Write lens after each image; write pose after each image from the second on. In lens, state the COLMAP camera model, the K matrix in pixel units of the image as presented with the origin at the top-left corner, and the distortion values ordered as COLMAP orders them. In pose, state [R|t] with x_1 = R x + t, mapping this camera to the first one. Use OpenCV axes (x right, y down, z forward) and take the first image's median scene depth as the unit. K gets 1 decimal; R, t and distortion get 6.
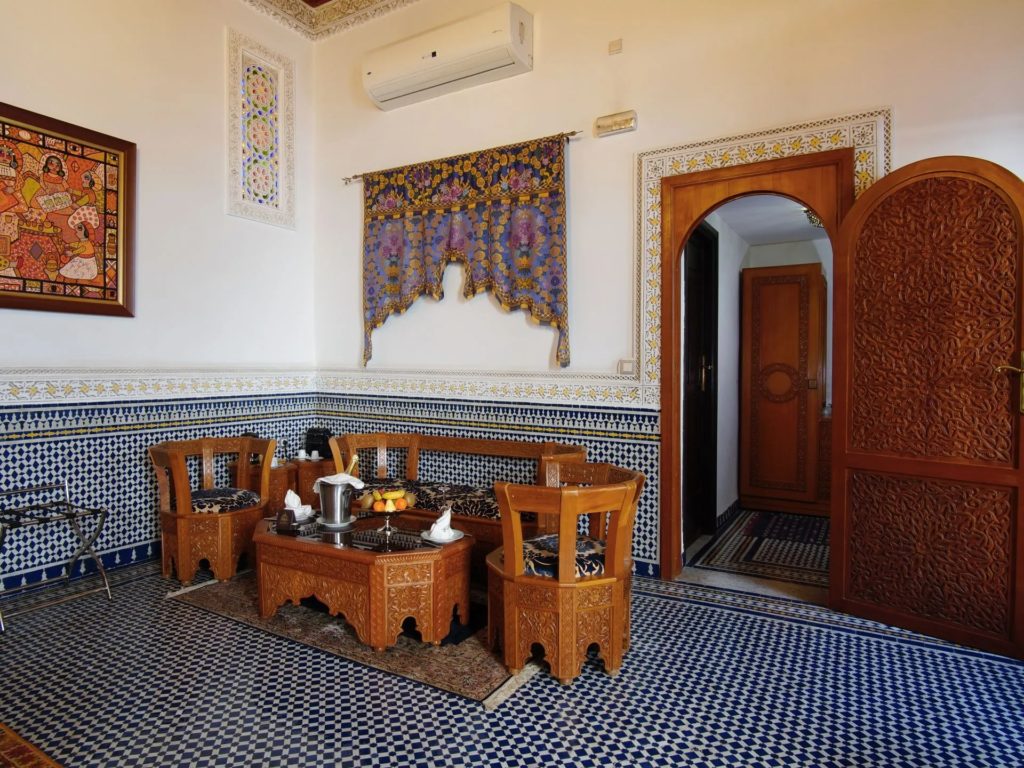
lens RADIAL K [[620.6, 0, 502.7], [0, 620.6, 383.7], [0, 0, 1]] dist [-0.035523, 0.002579]
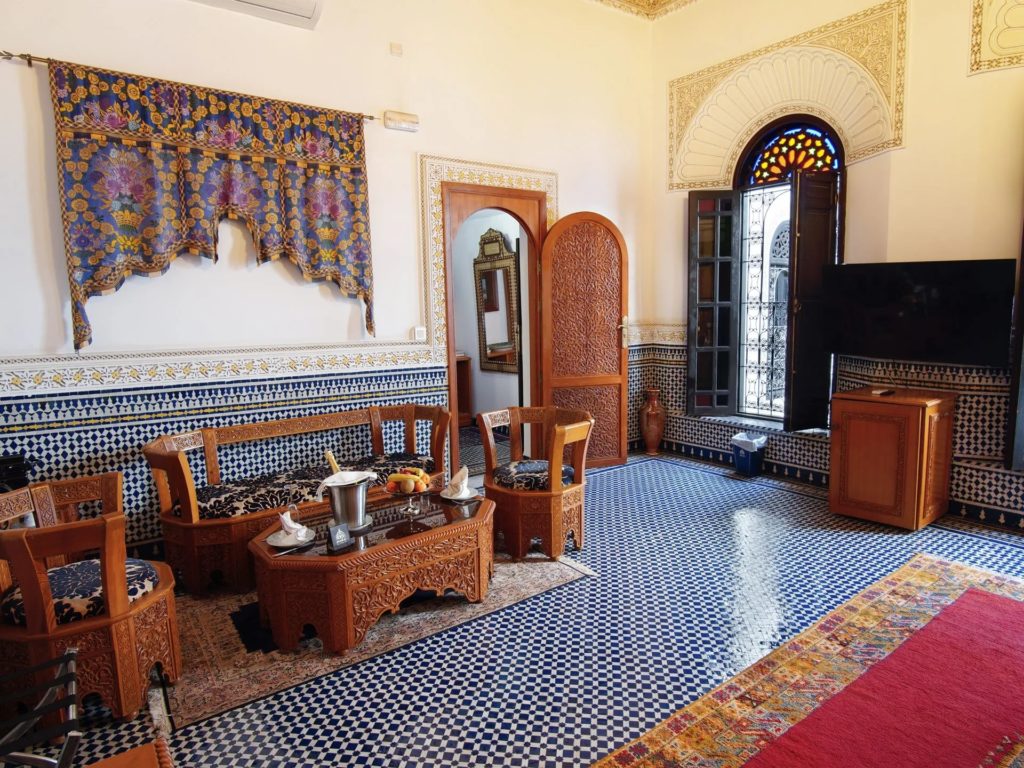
lens RADIAL K [[620.6, 0, 503.3], [0, 620.6, 381.5], [0, 0, 1]] dist [-0.035523, 0.002579]
pose [[0.381602, -0.124548, 0.915897, -0.794184], [0.040618, 0.992183, 0.117998, -0.065974], [-0.923434, -0.007827, 0.383678, 0.359135]]
